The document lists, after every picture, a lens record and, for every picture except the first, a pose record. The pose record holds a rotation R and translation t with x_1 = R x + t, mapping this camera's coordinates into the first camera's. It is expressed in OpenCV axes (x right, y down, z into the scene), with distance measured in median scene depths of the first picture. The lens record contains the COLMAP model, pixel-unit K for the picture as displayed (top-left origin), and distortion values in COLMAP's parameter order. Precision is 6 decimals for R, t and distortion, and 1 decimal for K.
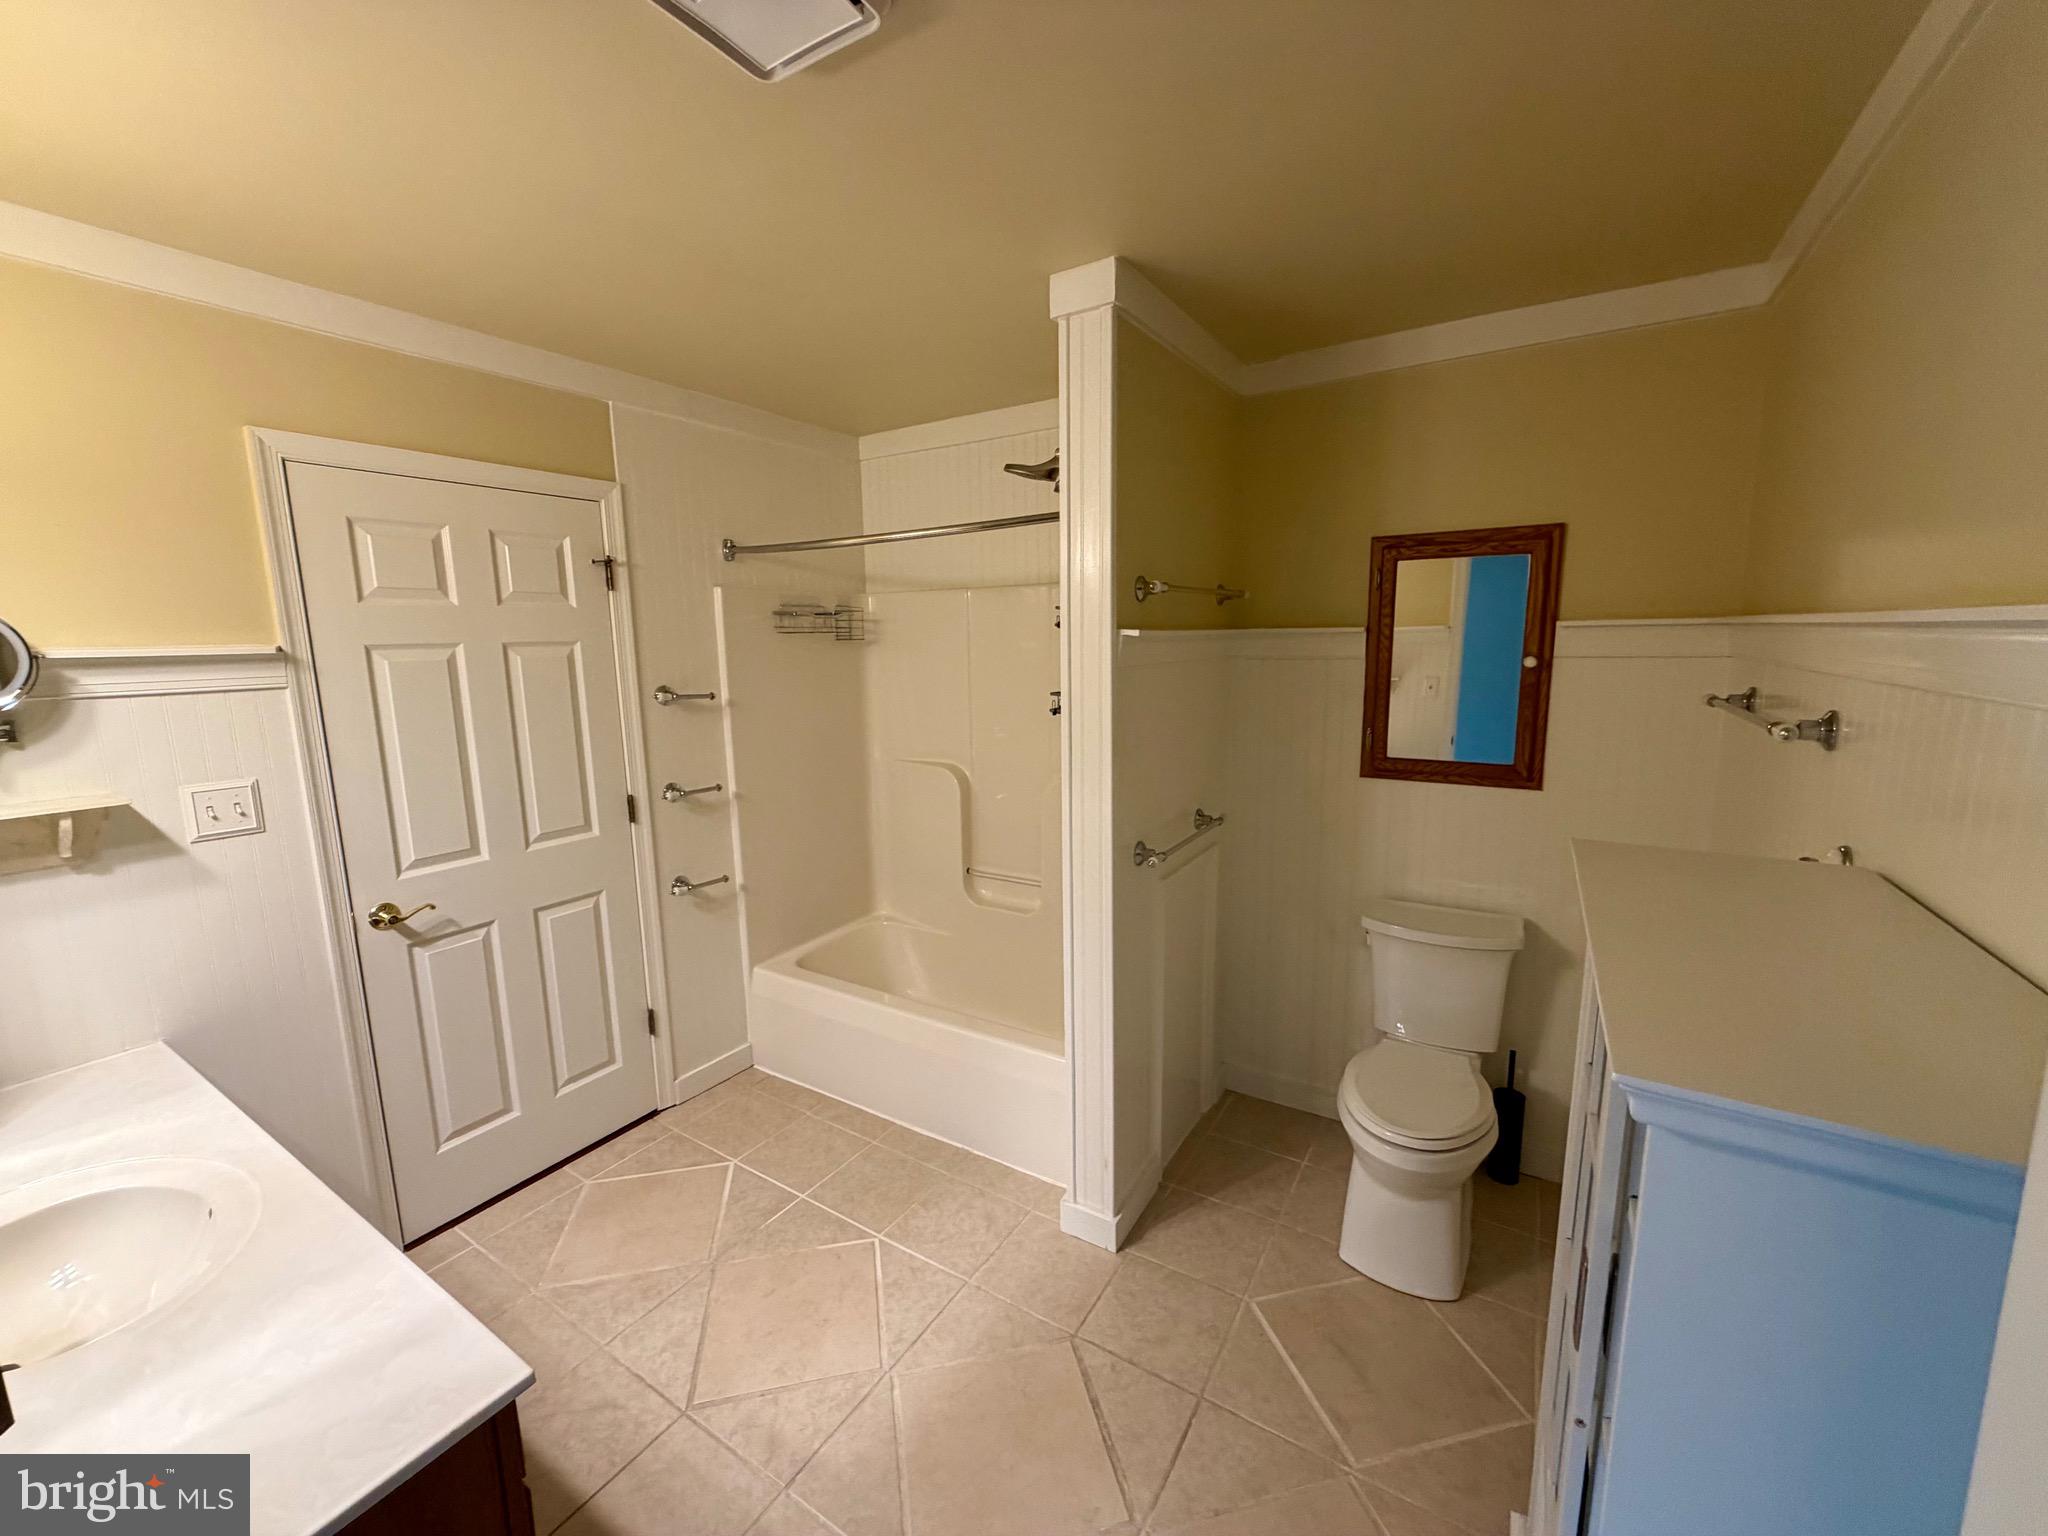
lens RADIAL K [[807.9, 0, 1021.7], [0, 807.9, 769.6], [0, 0, 1]] dist [-0.001146, -0.000638]
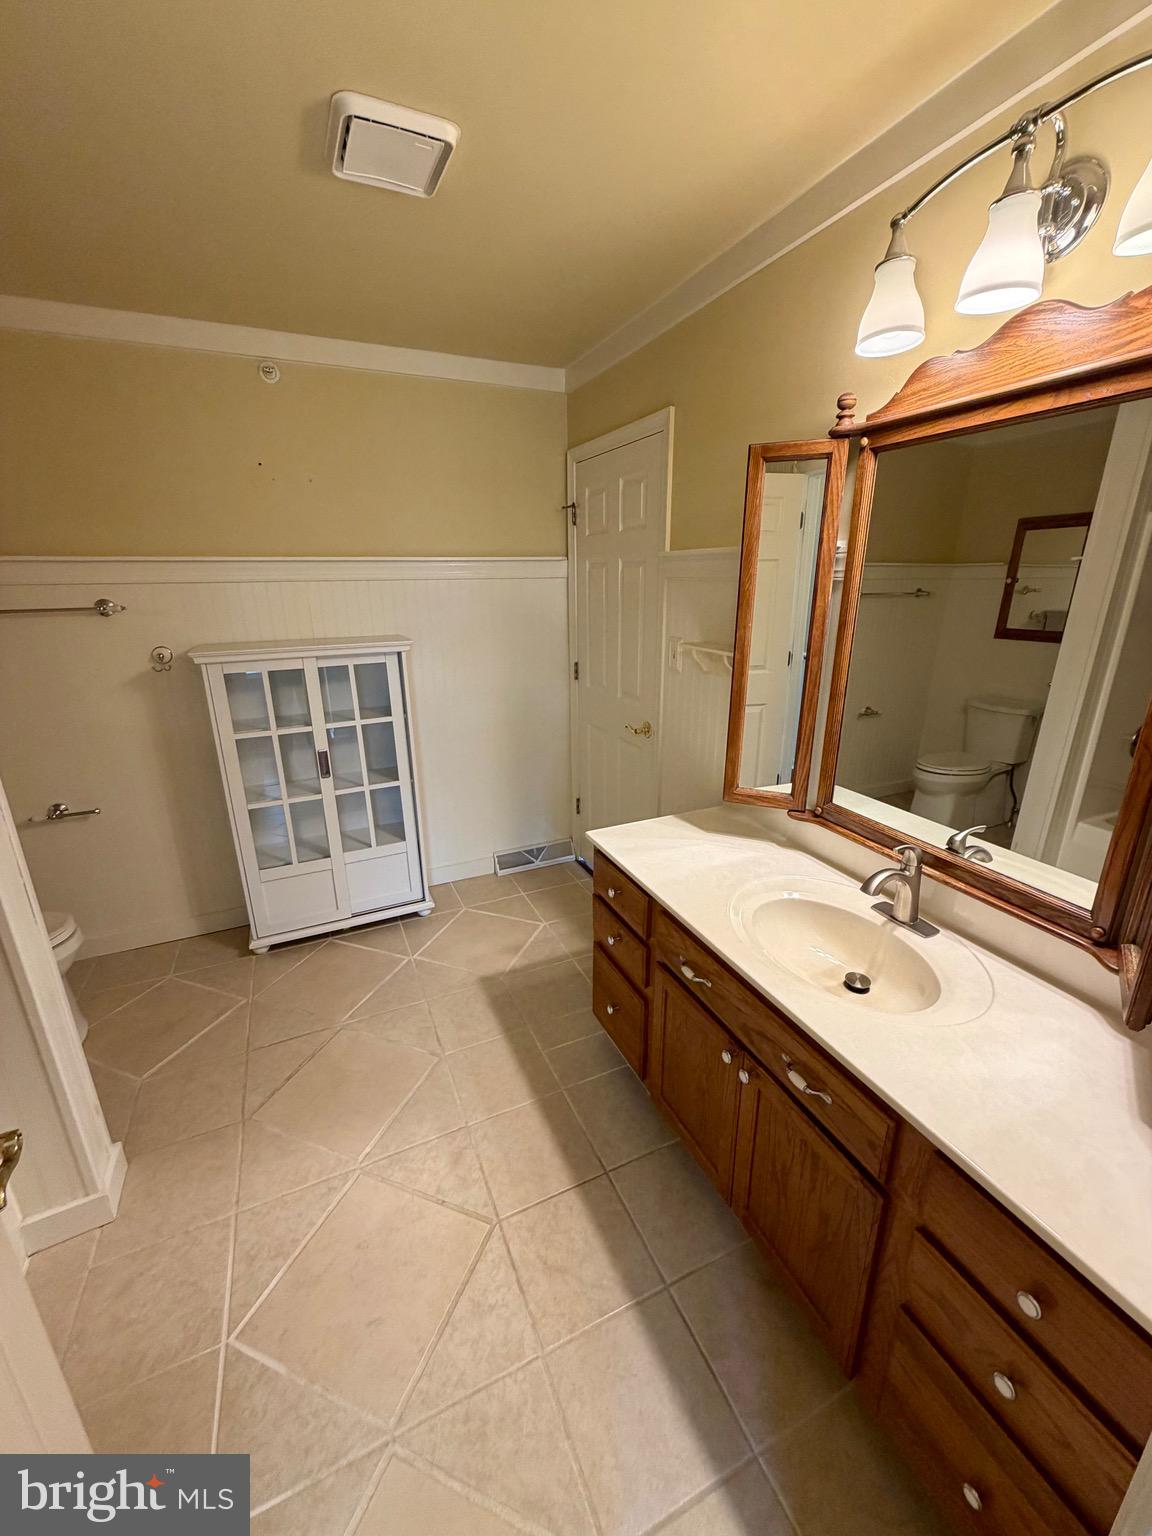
lens RADIAL K [[605.9, 0, 577.3], [0, 605.9, 766.9], [0, 0, 1]] dist [-0.001146, -0.000638]
pose [[-0.835795, -0.141639, 0.530458, -0.892600], [0.109971, 0.903386, 0.414487, -0.159300], [-0.537916, 0.404761, -0.739469, 1.327000]]
